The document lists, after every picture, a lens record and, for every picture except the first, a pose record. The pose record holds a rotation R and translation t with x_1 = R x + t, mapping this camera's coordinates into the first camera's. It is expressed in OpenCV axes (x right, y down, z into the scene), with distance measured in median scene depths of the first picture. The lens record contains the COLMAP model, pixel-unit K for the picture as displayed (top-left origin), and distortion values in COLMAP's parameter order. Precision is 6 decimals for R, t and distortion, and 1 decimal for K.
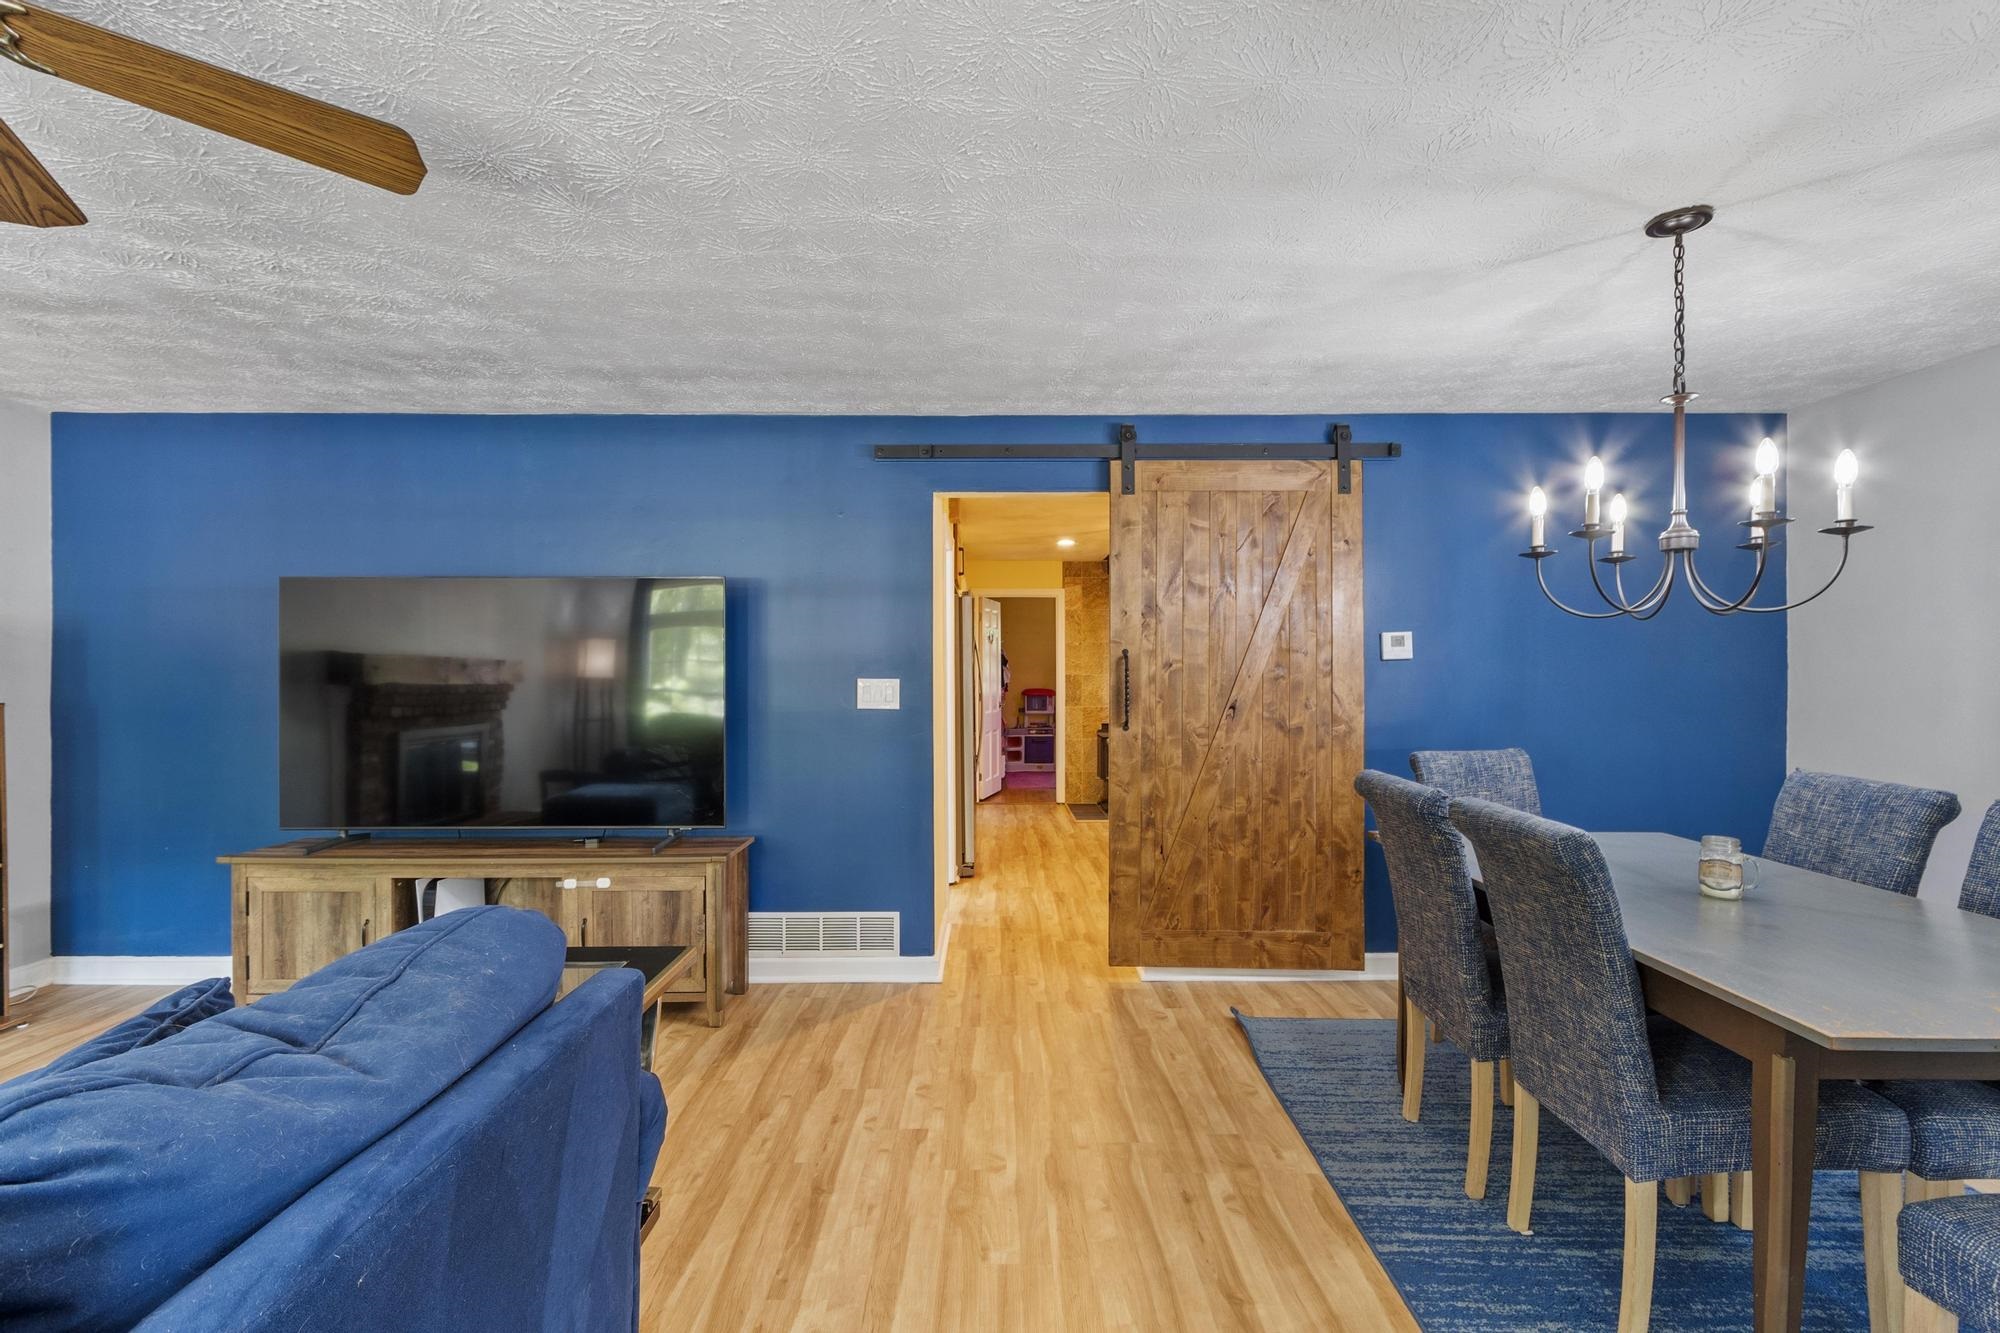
lens RADIAL K [[889.4, 0, 995.5], [0, 889.4, 668.6], [0, 0, 1]] dist [0.001184, 0.000593]
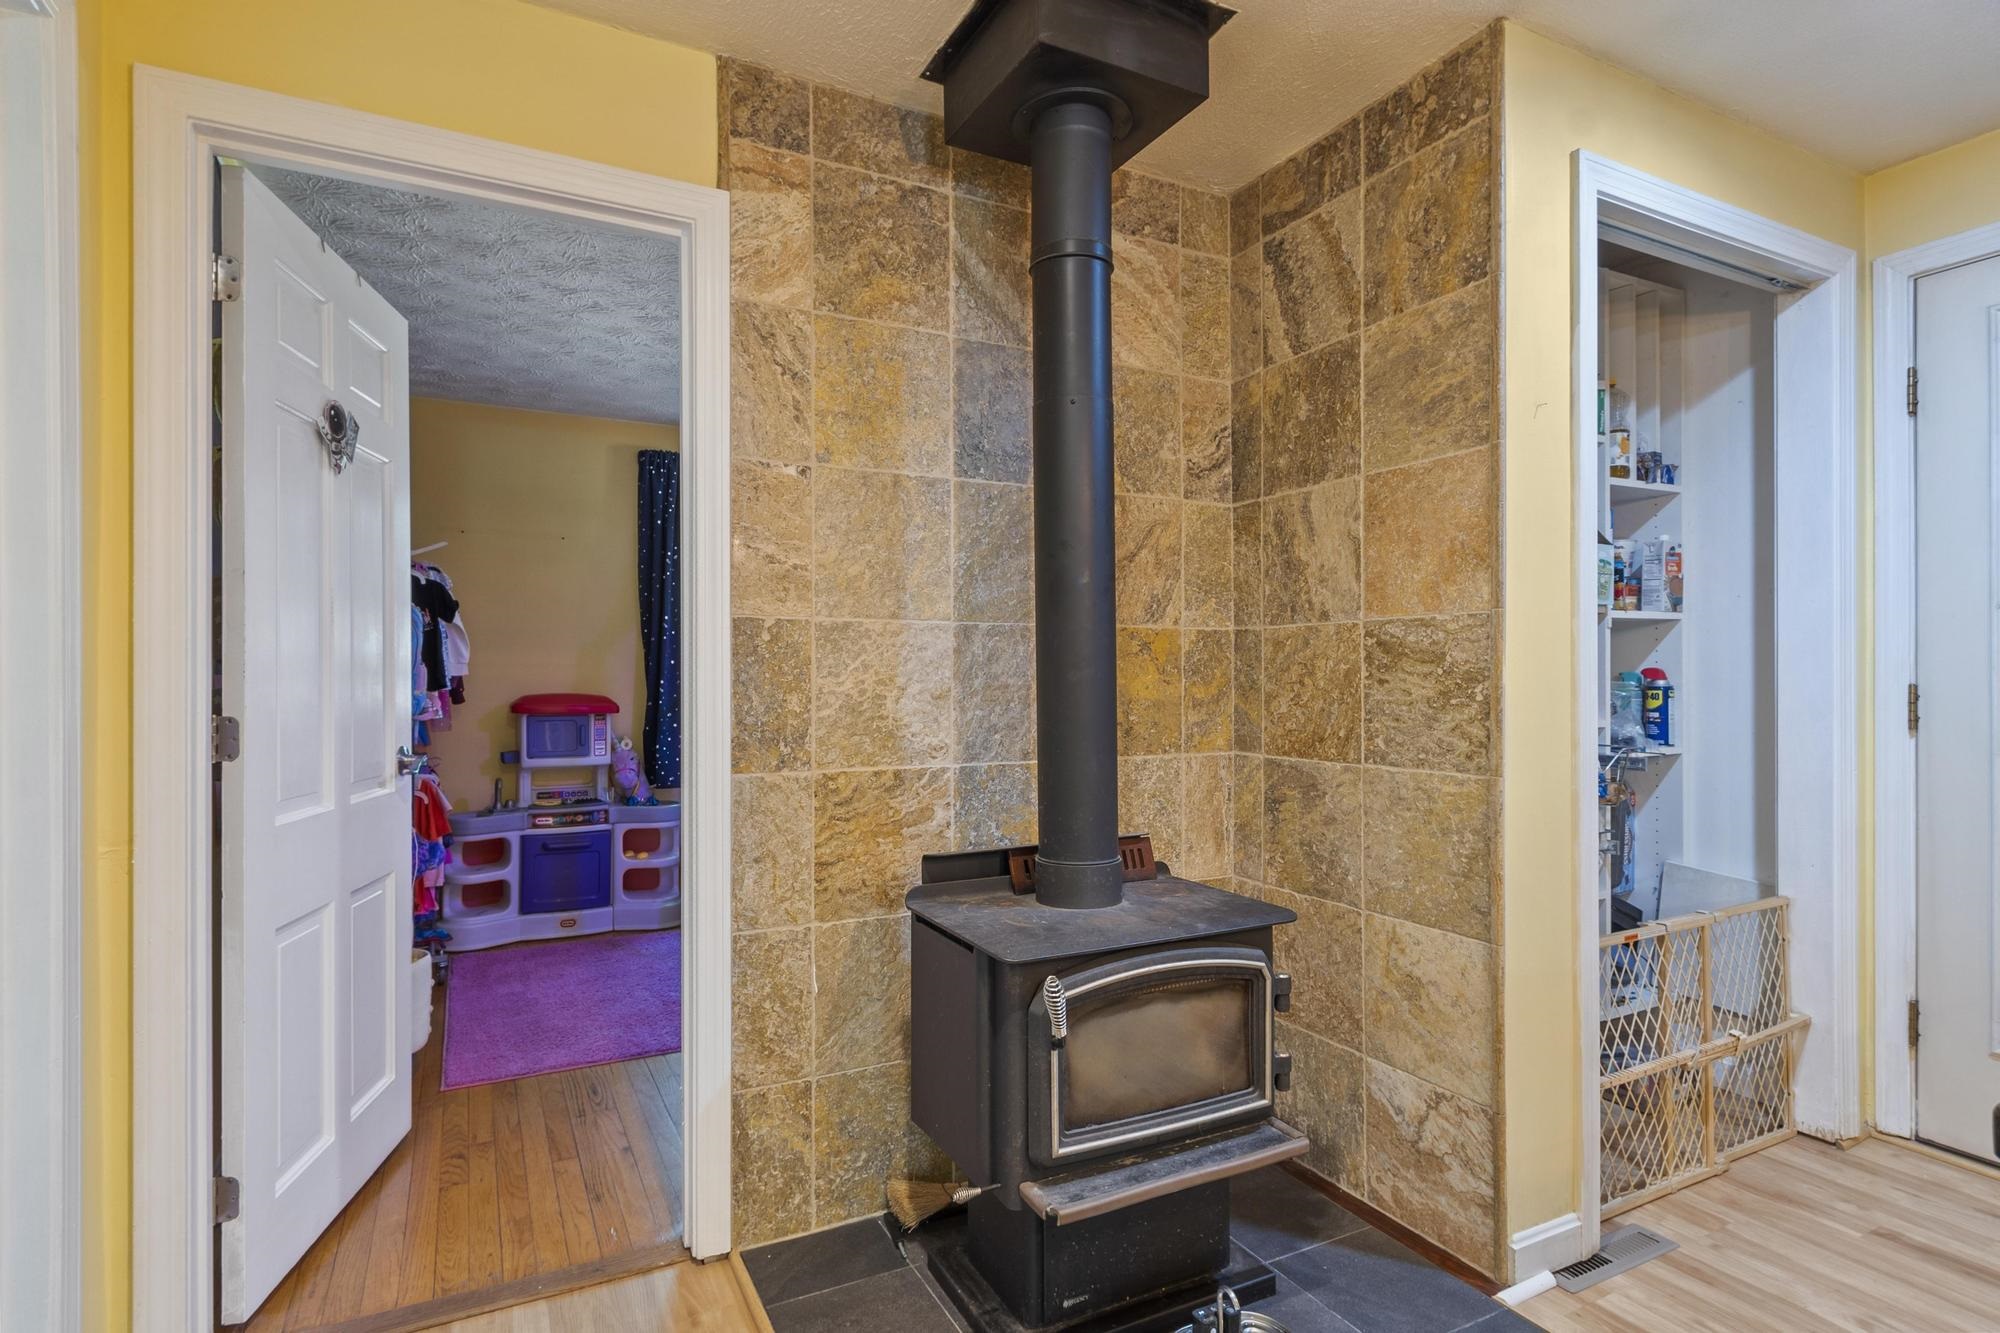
lens RADIAL K [[1005.6, 0, 993.2], [0, 1005.6, 675.1], [0, 0, 1]] dist [0.001362, 0.000108]
pose [[0.892815, 0.001343, 0.450422, 0.066957], [-0.000930, 0.999999, -0.001137, 0.047580], [-0.450423, 0.000596, 0.892815, 1.818067]]
